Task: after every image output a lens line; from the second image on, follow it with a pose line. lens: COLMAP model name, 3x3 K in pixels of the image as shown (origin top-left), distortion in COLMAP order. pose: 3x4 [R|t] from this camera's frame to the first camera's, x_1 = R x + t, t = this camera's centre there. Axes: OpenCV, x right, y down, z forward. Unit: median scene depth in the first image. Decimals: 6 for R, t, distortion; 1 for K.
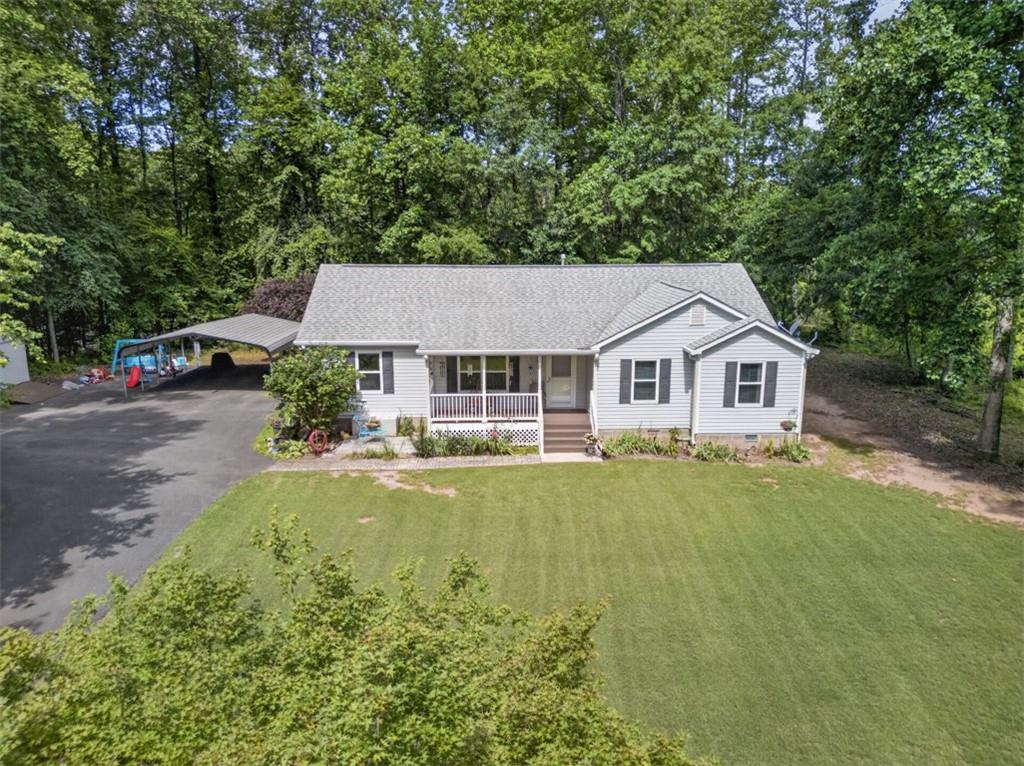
lens RADIAL K [[715.9, 0, 514.3], [0, 715.9, 383.2], [0, 0, 1]] dist [0.071128, -0.072410]
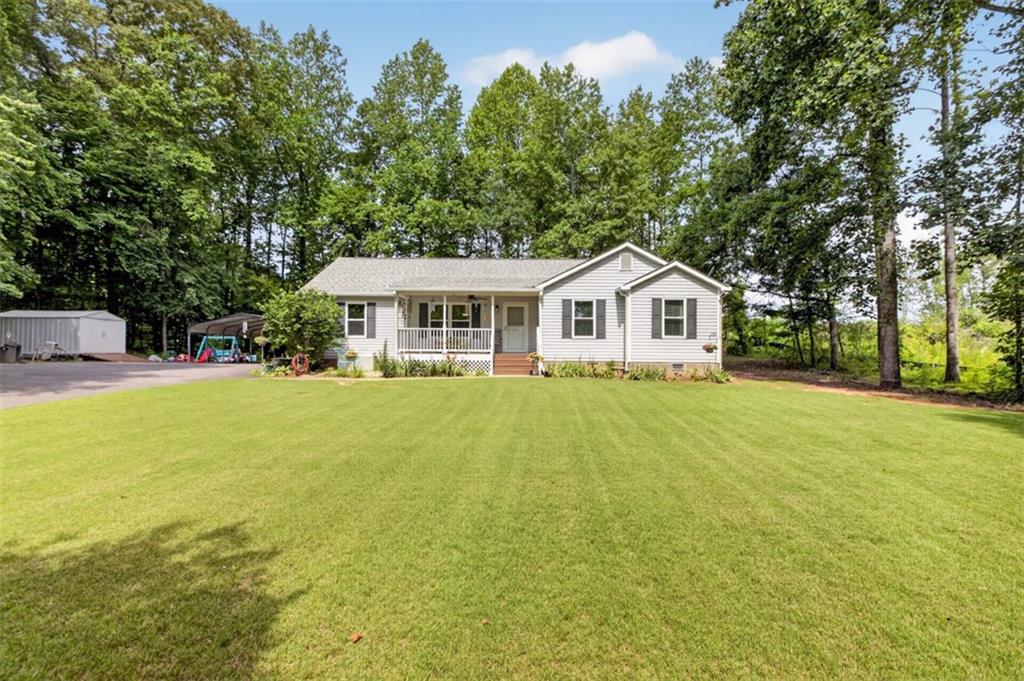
lens RADIAL K [[469.0, 0, 509.0], [0, 469.0, 350.8], [0, 0, 1]] dist [-0.030616, 0.015428]
pose [[0.999033, 0.004865, -0.043692, 0.095881], [-0.013802, 0.978318, -0.206648, 0.207351], [0.041740, 0.207052, 0.977439, 0.268655]]
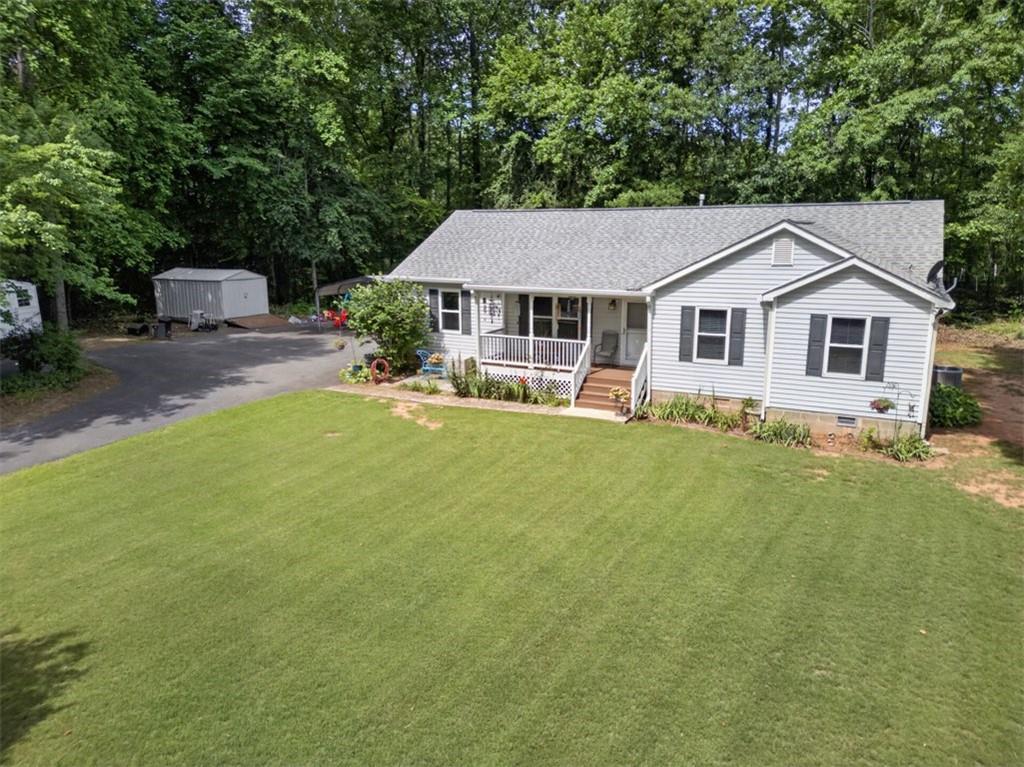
lens RADIAL K [[715.9, 0, 514.3], [0, 715.9, 383.7], [0, 0, 1]] dist [0.071128, -0.072410]
pose [[0.868607, 0.101291, -0.485039, 0.390369], [-0.100780, 0.994536, 0.027214, 0.051838], [0.485145, 0.025244, 0.874069, 0.190159]]
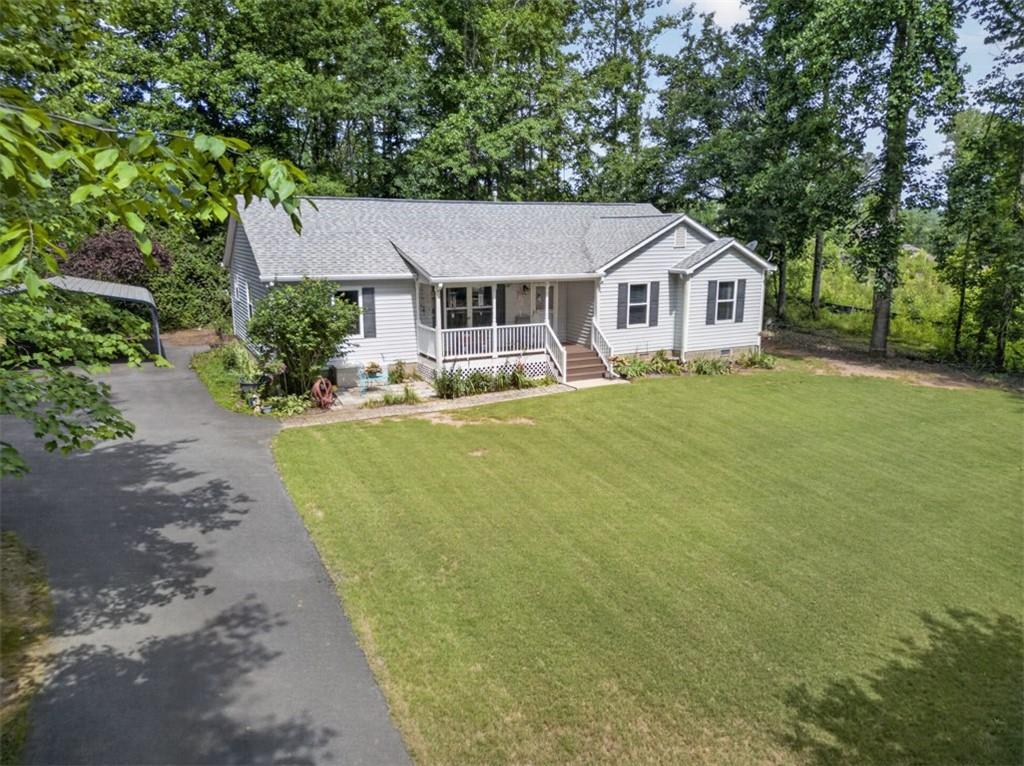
lens RADIAL K [[715.9, 0, 514.3], [0, 715.9, 383.2], [0, 0, 1]] dist [0.071128, -0.072410]
pose [[0.908146, -0.088254, 0.409246, -0.403907], [0.088059, 0.995927, 0.019364, 0.072916], [-0.409288, 0.018453, 0.912219, 0.150977]]
